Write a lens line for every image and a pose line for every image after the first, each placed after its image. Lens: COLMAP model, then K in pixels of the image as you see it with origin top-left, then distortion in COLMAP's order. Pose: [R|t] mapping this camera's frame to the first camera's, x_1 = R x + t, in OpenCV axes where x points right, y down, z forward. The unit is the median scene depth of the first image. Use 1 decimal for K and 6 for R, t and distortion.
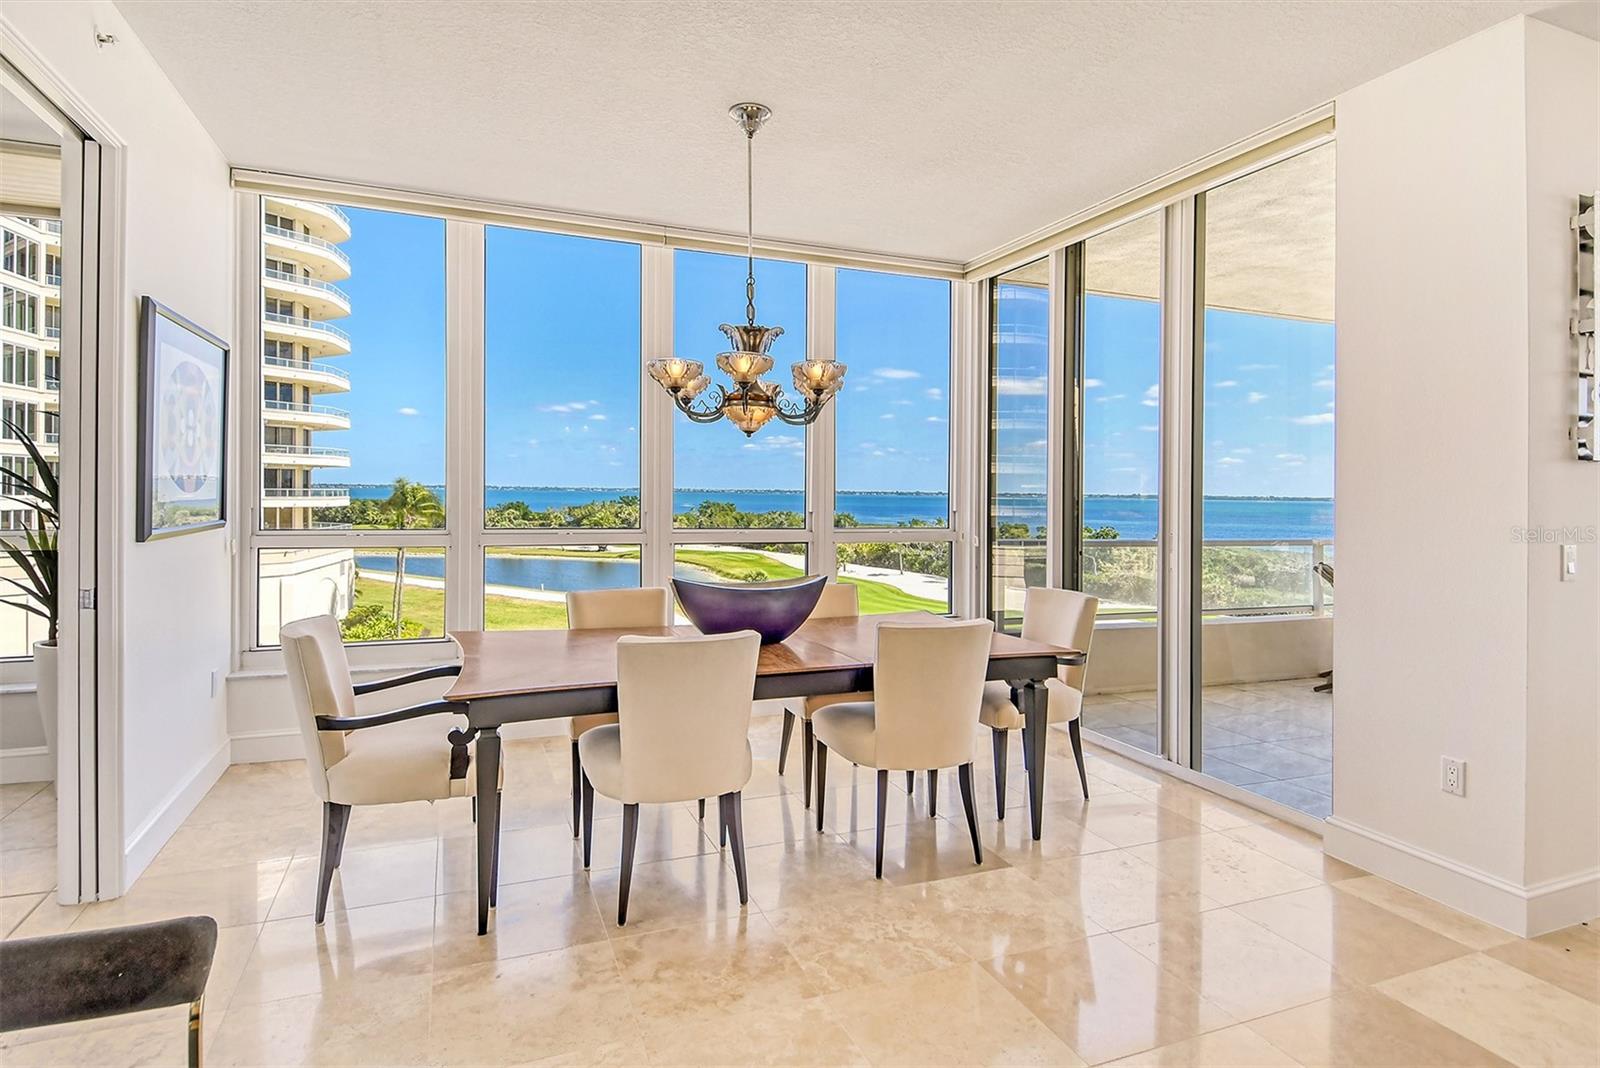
lens RADIAL K [[857.9, 0, 798.2], [0, 857.9, 519.3], [0, 0, 1]] dist [0.016699, -0.015732]
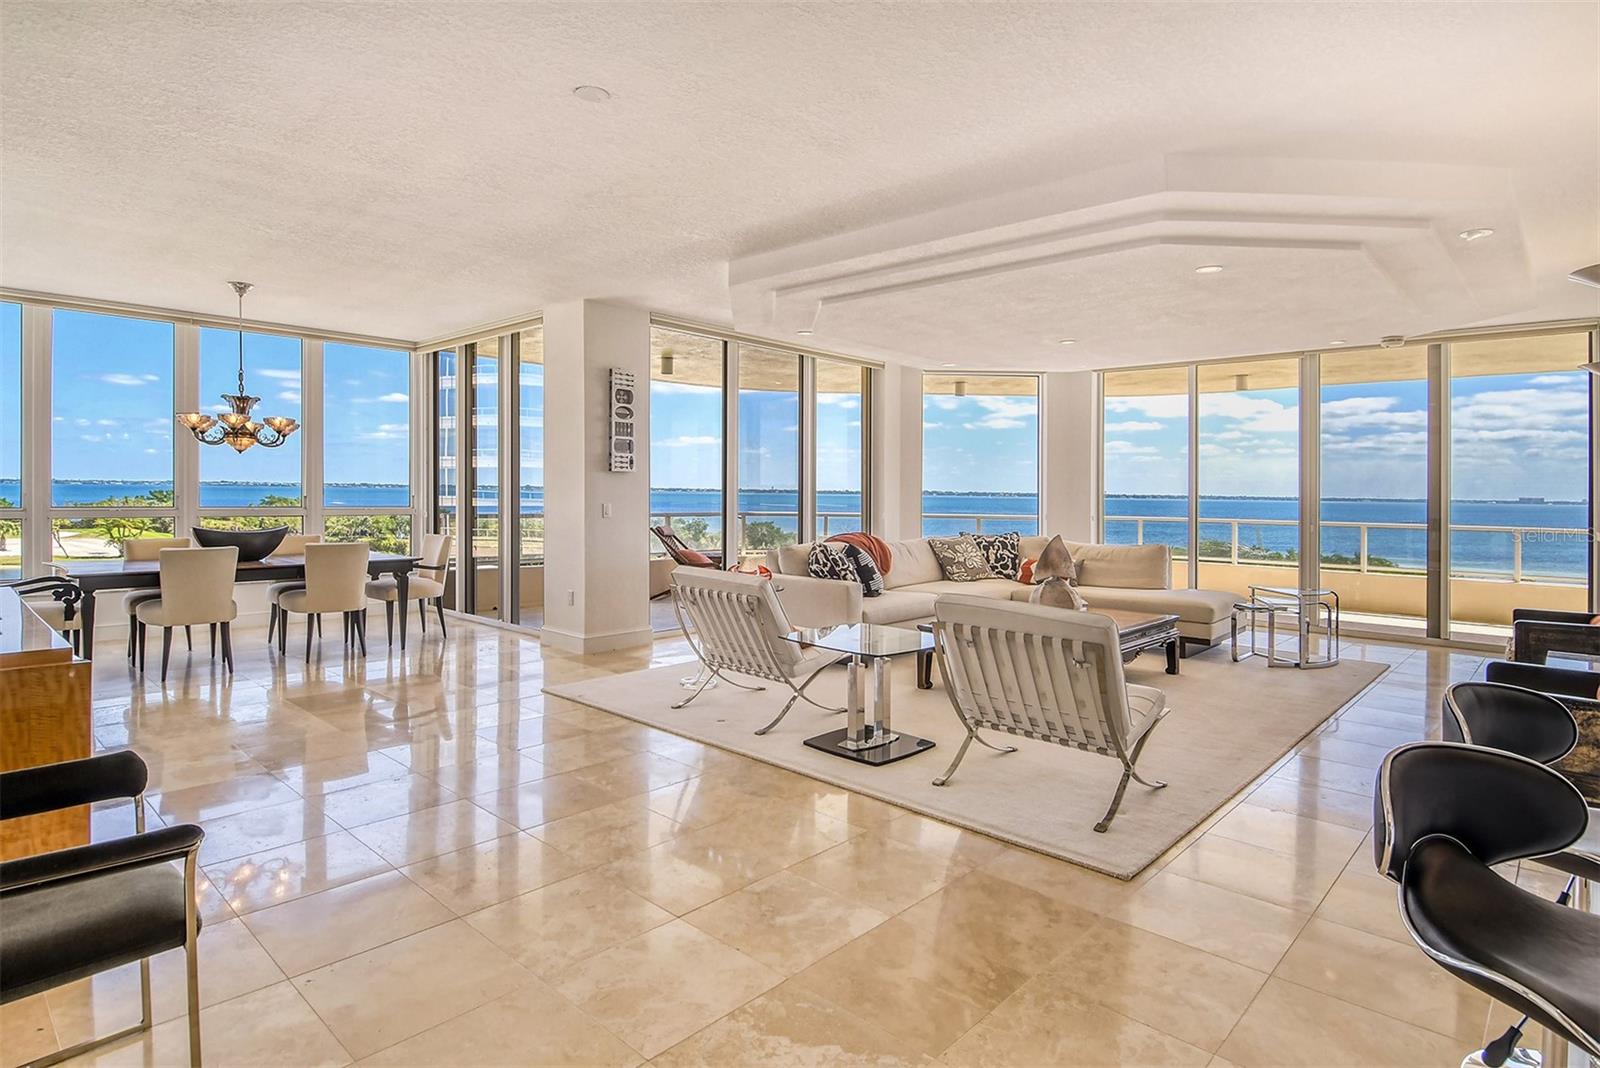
lens RADIAL K [[857.9, 0, 788.8], [0, 857.9, 511.1], [0, 0, 1]] dist [0.016699, -0.015732]
pose [[0.905861, -0.009117, 0.423477, 0.237621], [0.010680, 0.999942, -0.001318, 0.047442], [-0.423441, 0.005716, 0.905906, -1.264117]]
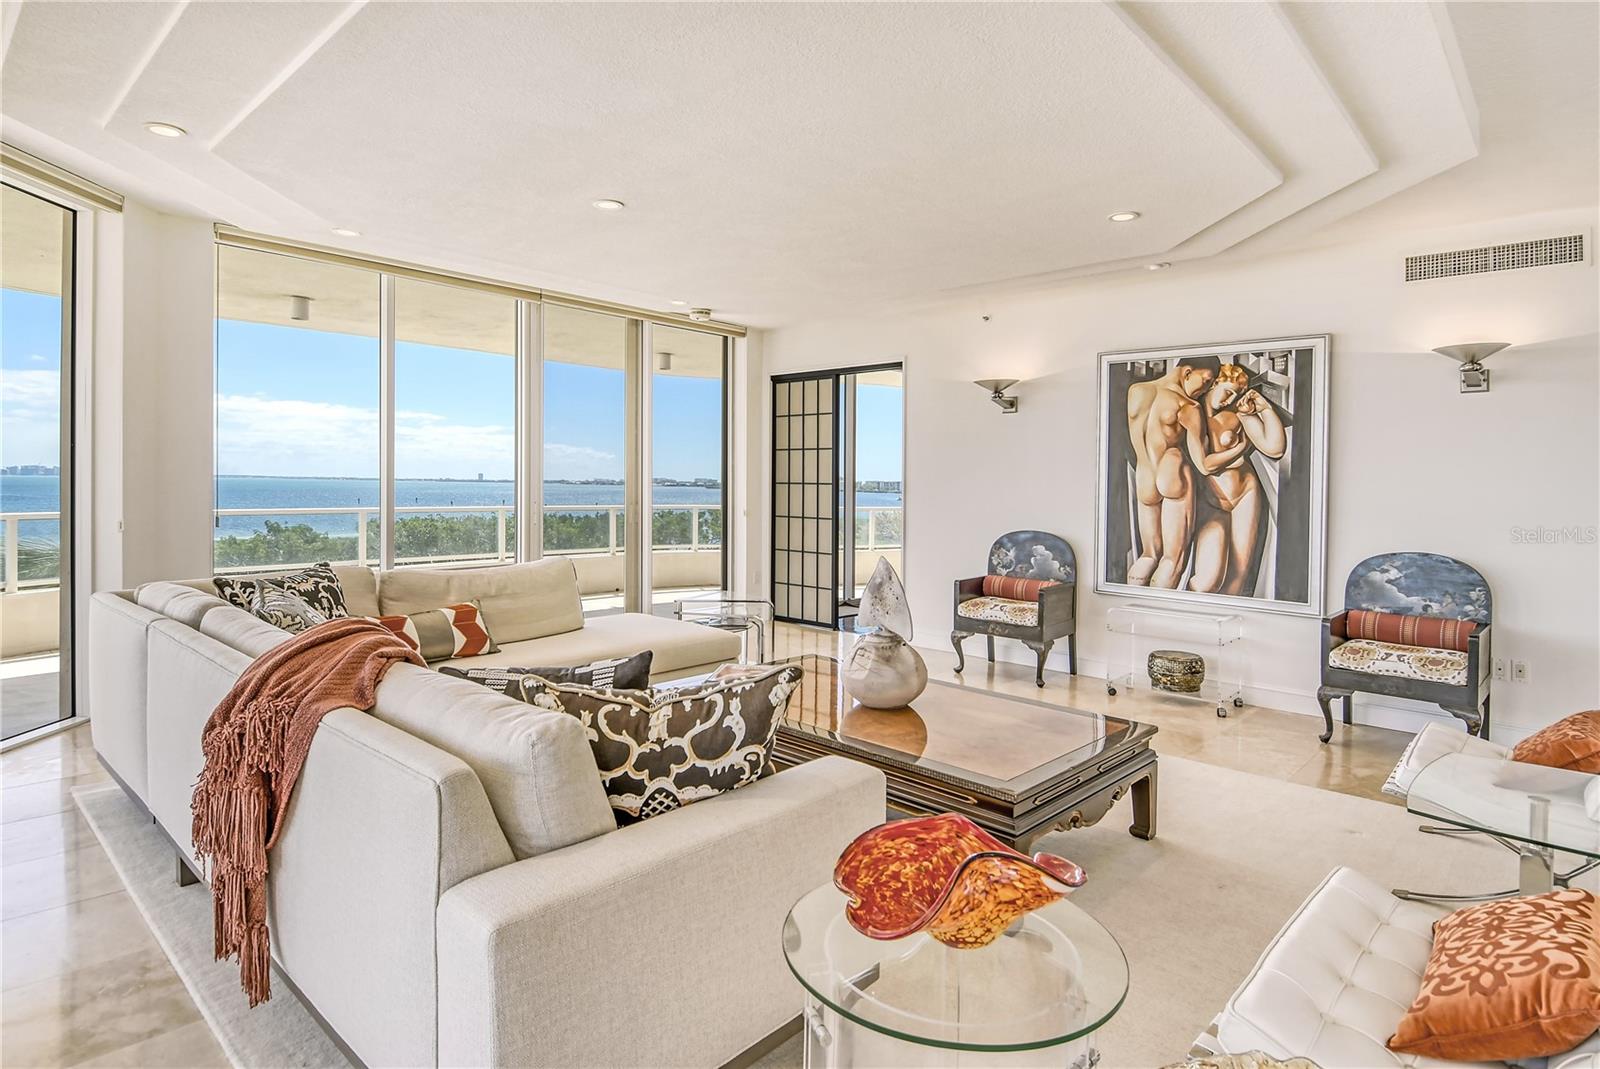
lens RADIAL K [[857.9, 0, 806.2], [0, 857.9, 494.1], [0, 0, 1]] dist [0.016699, -0.015732]
pose [[-0.447851, -0.030127, 0.893601, 0.601965], [0.010033, 0.999200, 0.038715, -0.016803], [-0.894052, 0.026304, -0.447190, 0.656373]]
